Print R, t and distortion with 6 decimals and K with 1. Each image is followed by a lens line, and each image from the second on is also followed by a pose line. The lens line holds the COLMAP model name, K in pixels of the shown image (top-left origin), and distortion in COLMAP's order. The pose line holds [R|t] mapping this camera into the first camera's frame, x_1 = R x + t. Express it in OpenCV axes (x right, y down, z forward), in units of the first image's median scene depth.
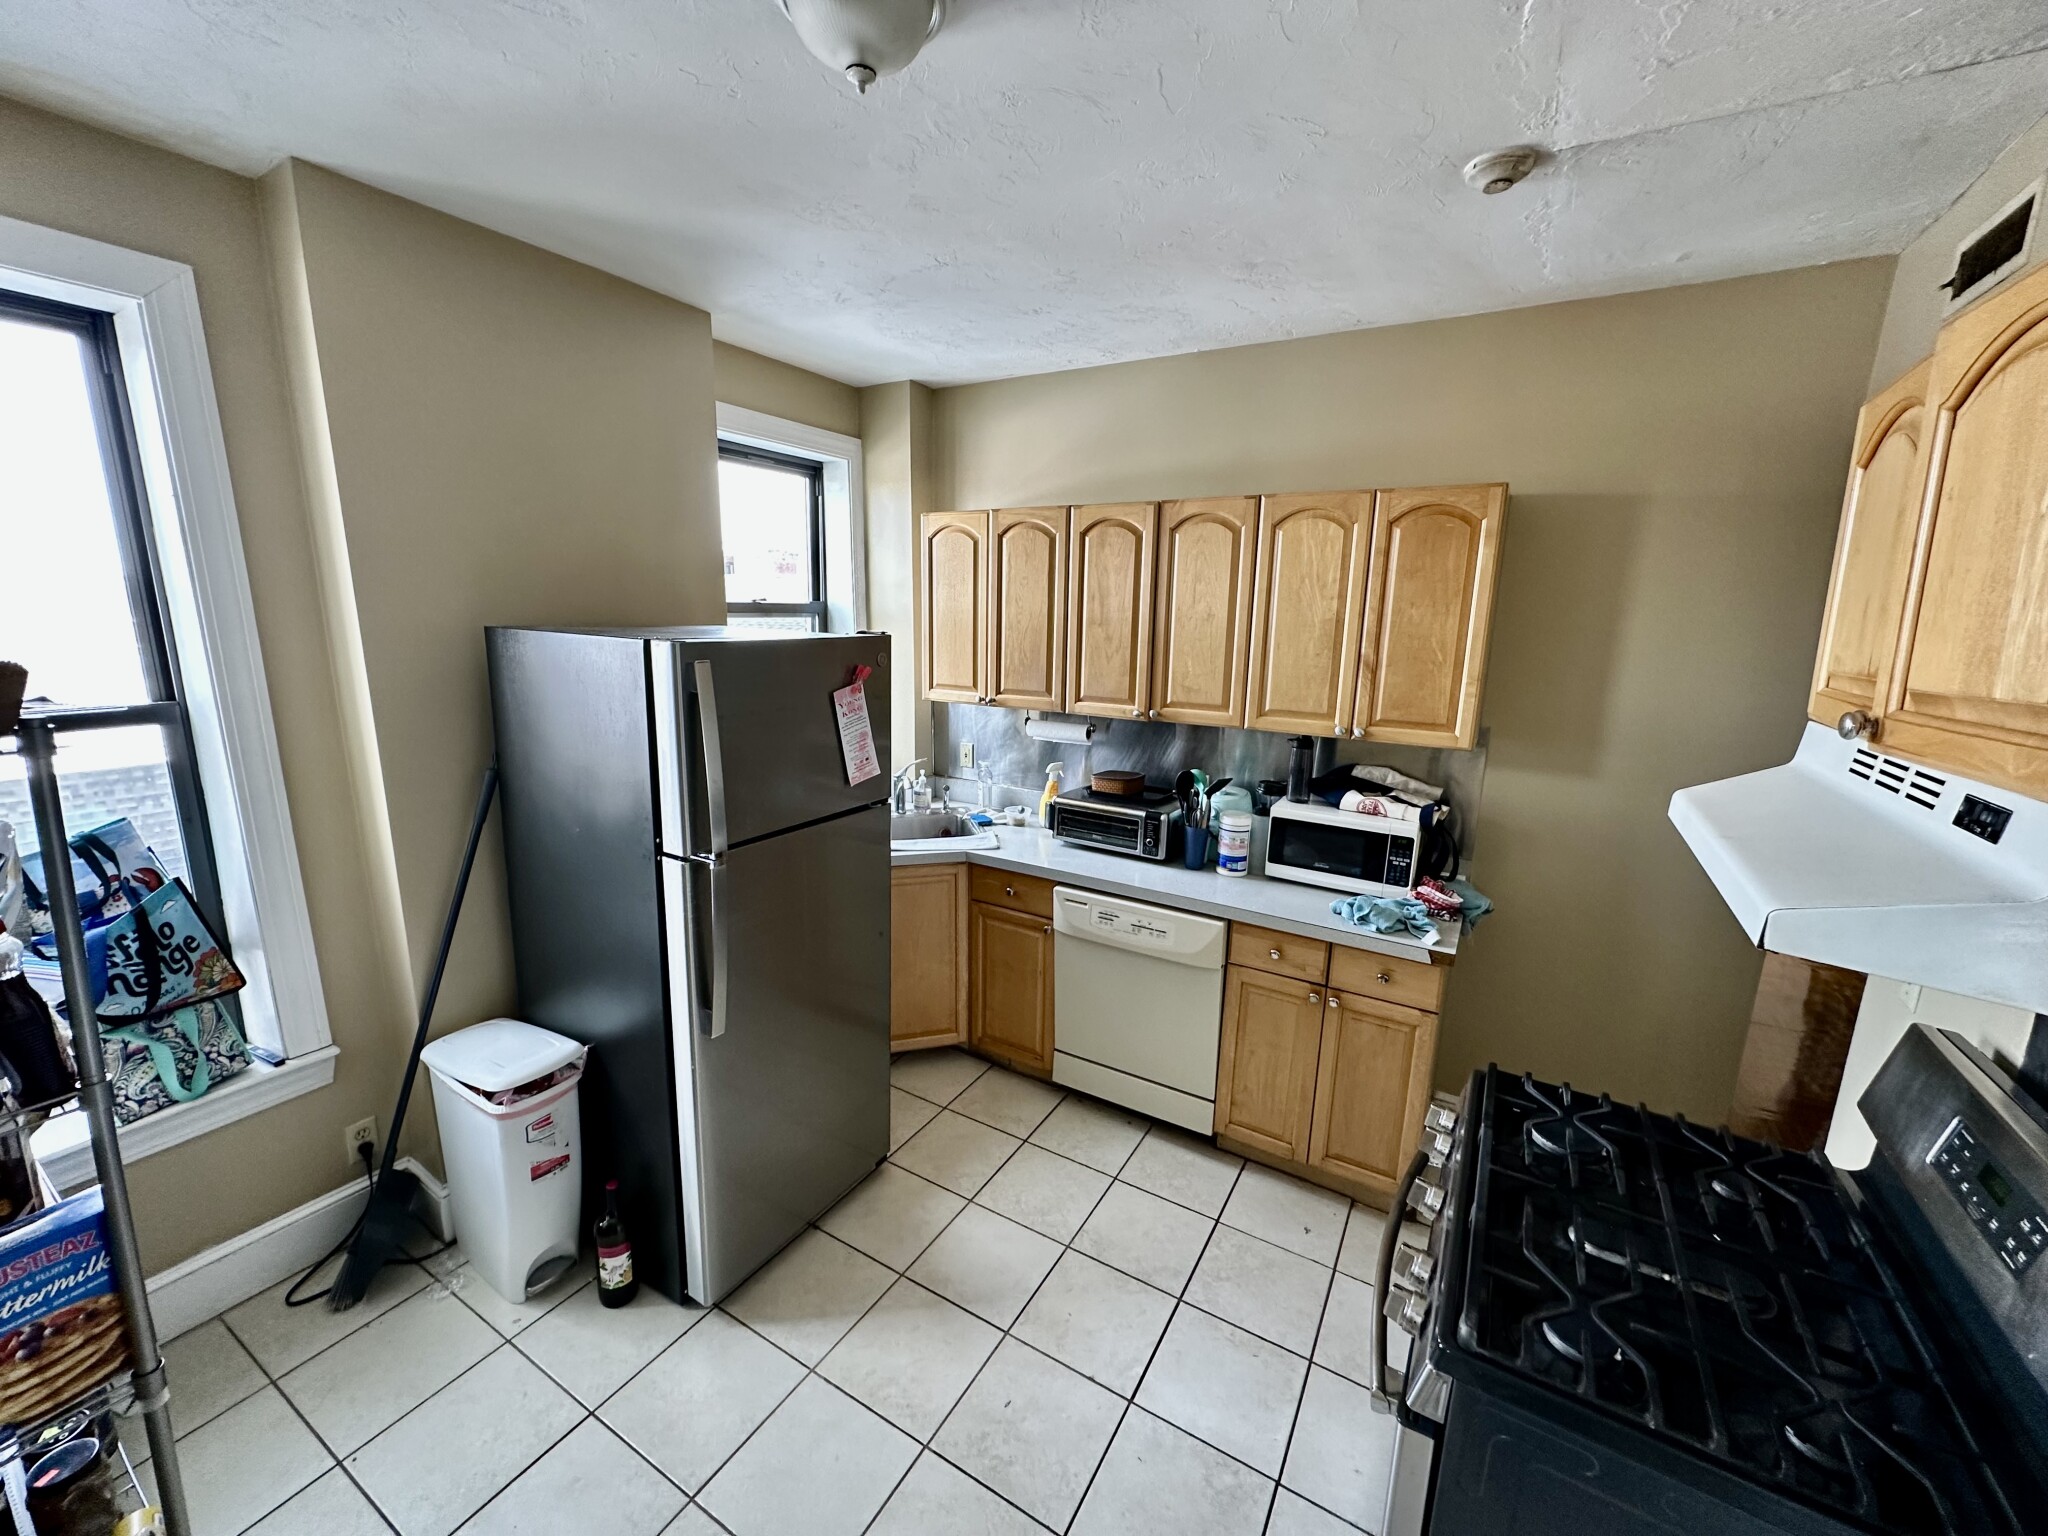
lens RADIAL K [[810.0, 0, 1022.8], [0, 810.0, 766.9], [0, 0, 1]] dist [-0.003977, 0.001099]
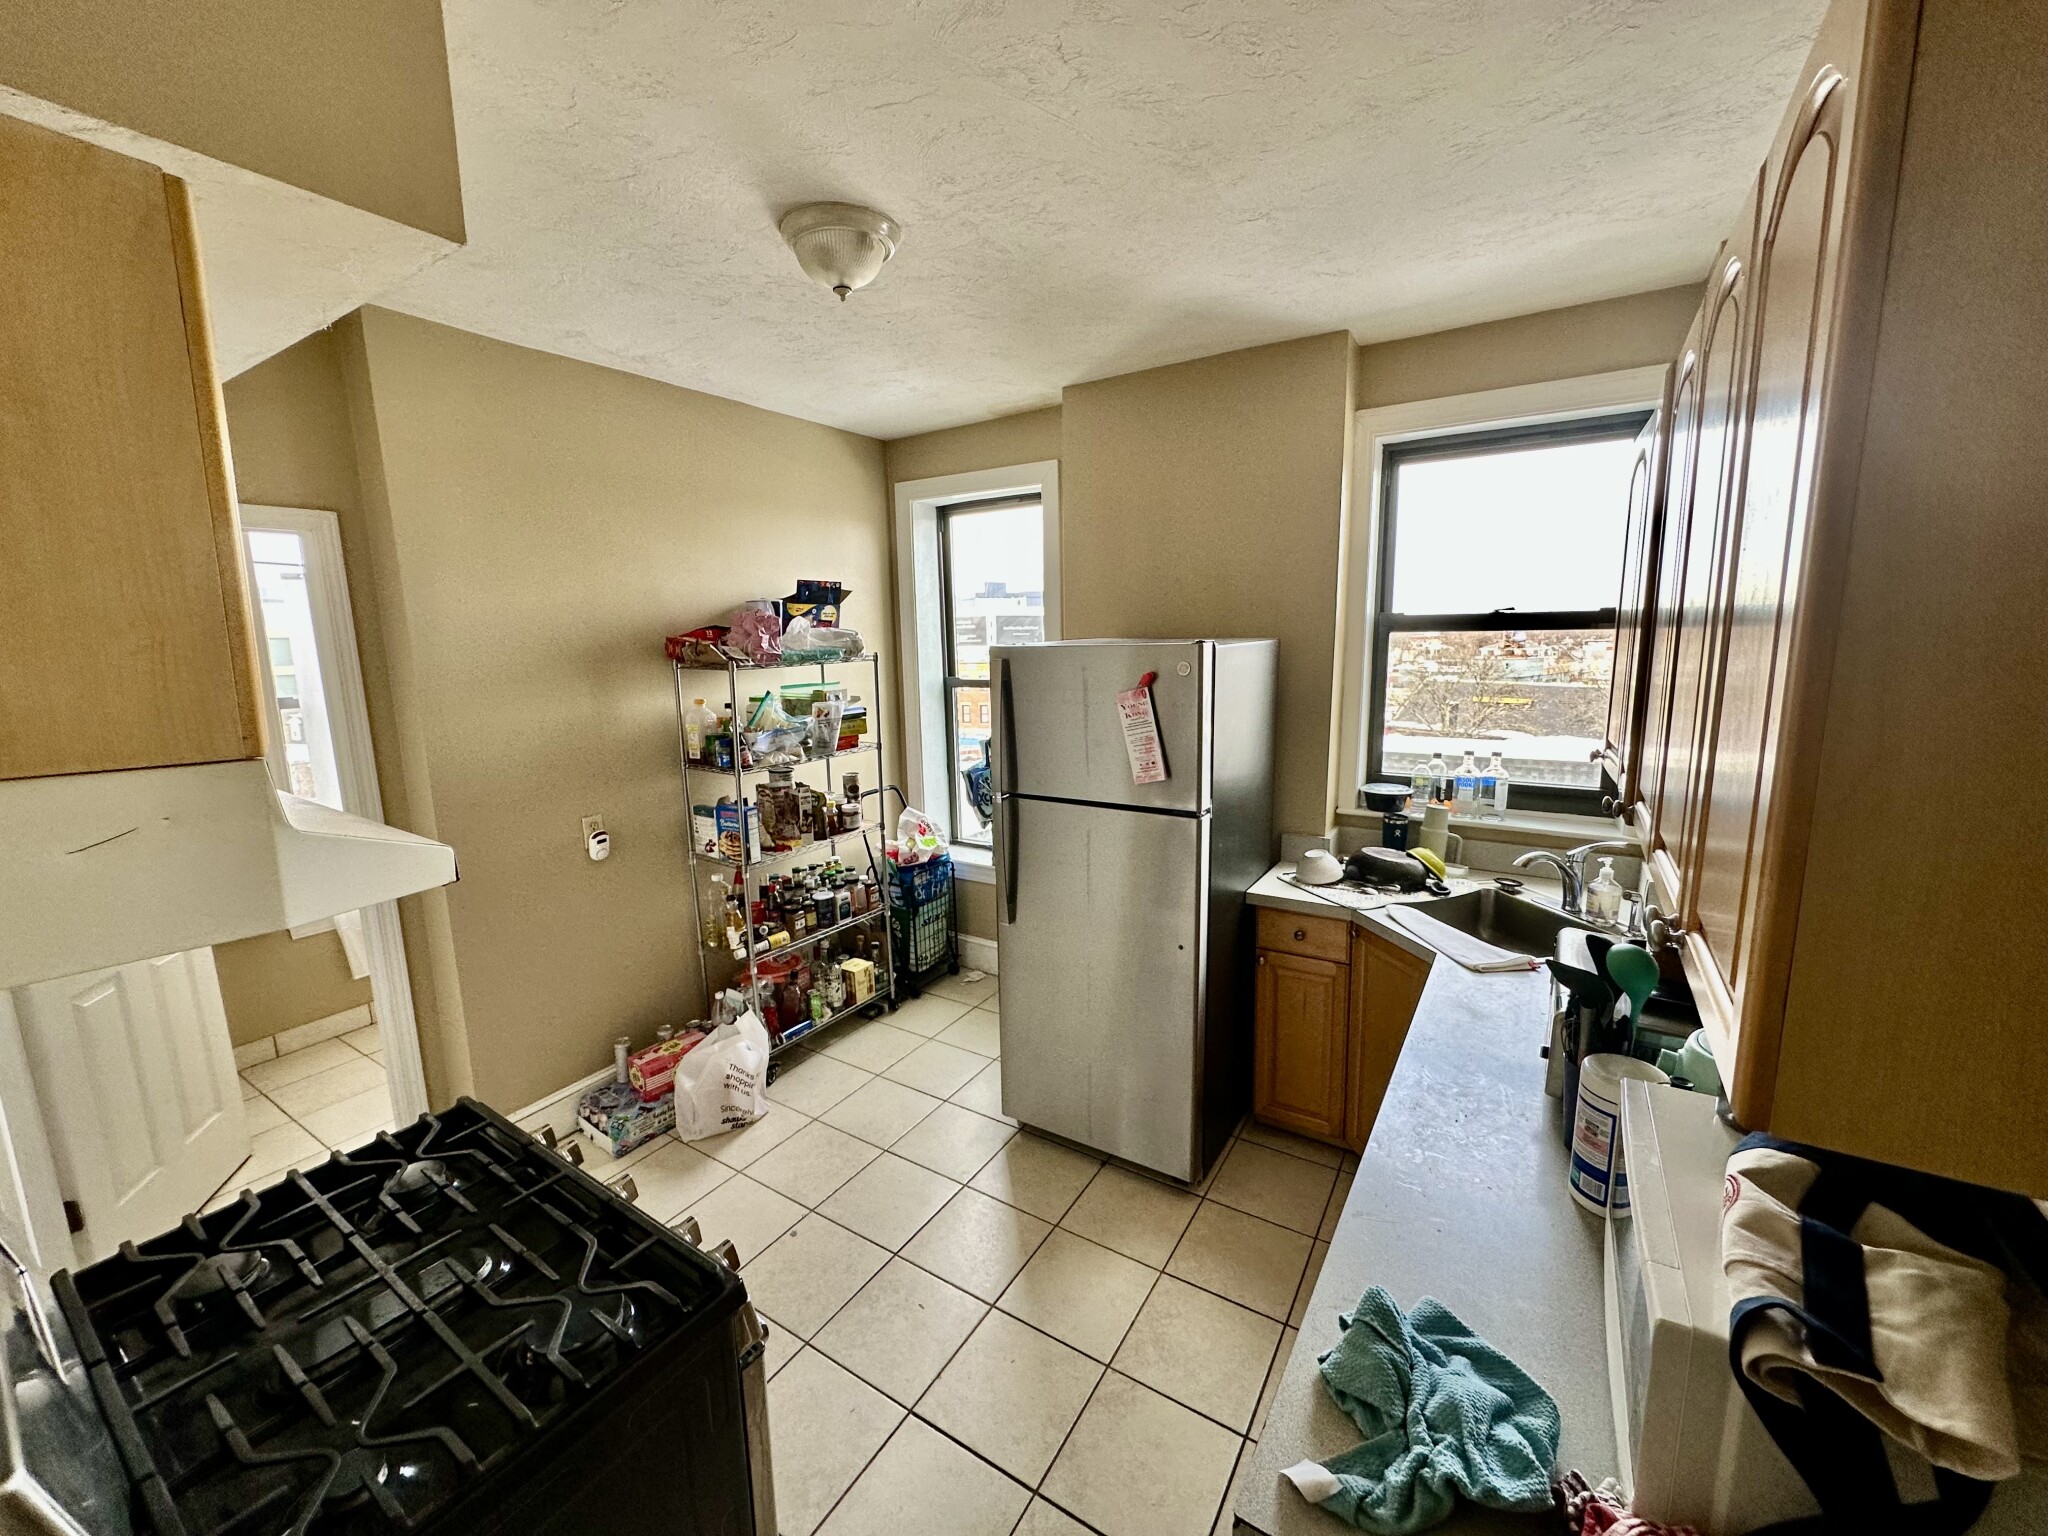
lens RADIAL K [[810.0, 0, 1022.8], [0, 810.0, 766.9], [0, 0, 1]] dist [-0.003977, 0.001099]
pose [[-0.030272, 0.143324, -0.989213, 0.857204], [-0.176414, 0.973364, 0.146426, -0.129953], [0.983850, 0.178944, -0.004181, 0.860708]]
